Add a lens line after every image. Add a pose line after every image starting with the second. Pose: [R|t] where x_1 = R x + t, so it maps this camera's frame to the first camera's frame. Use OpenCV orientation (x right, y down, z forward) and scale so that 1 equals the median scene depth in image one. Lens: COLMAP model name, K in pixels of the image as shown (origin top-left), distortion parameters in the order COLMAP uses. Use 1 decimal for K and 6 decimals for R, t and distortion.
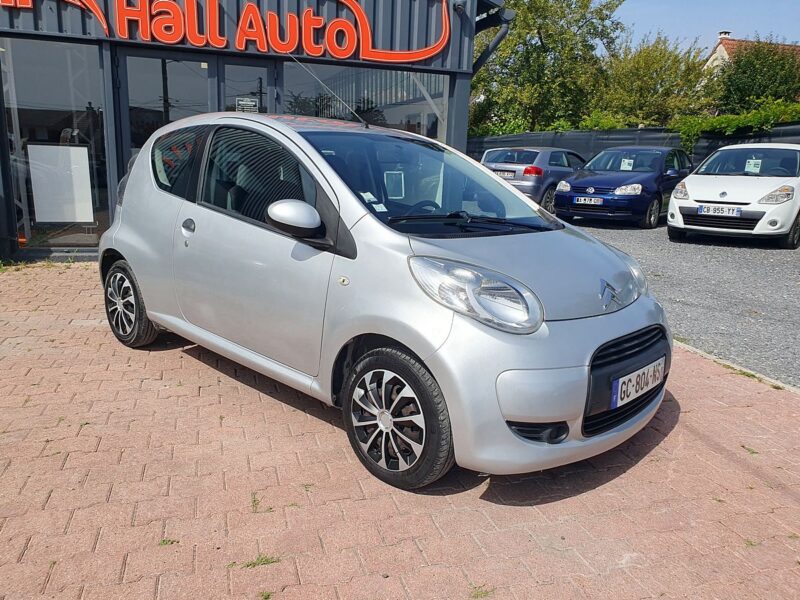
lens RADIAL K [[611.6, 0, 400.0], [0, 611.6, 300.0], [0, 0, 1]] dist [0.008591, 0.006540]
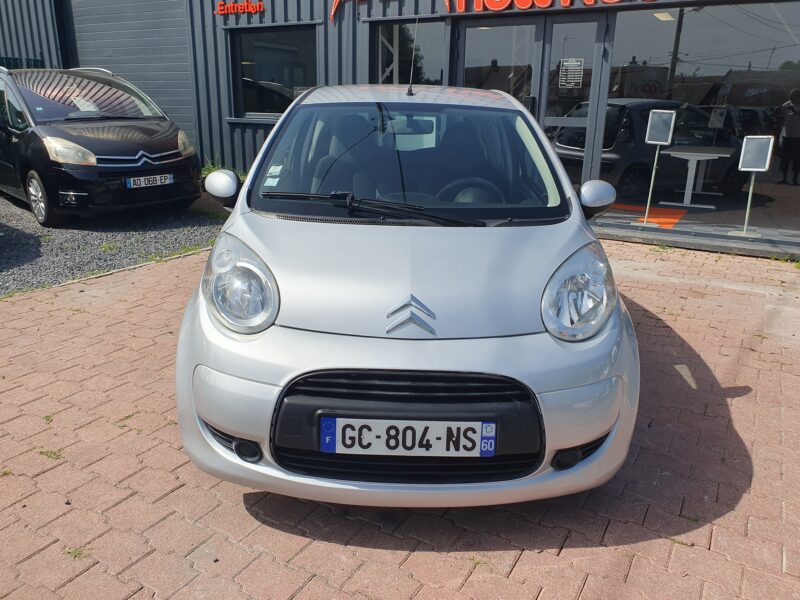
lens RADIAL K [[623.2, 0, 392.9], [0, 623.2, 287.3], [0, 0, 1]] dist [0.020901, -0.007097]
pose [[0.688656, 0.176179, -0.703359, 0.319280], [-0.149506, 0.983689, 0.100016, -0.043685], [0.709507, 0.036280, 0.703764, 0.161165]]
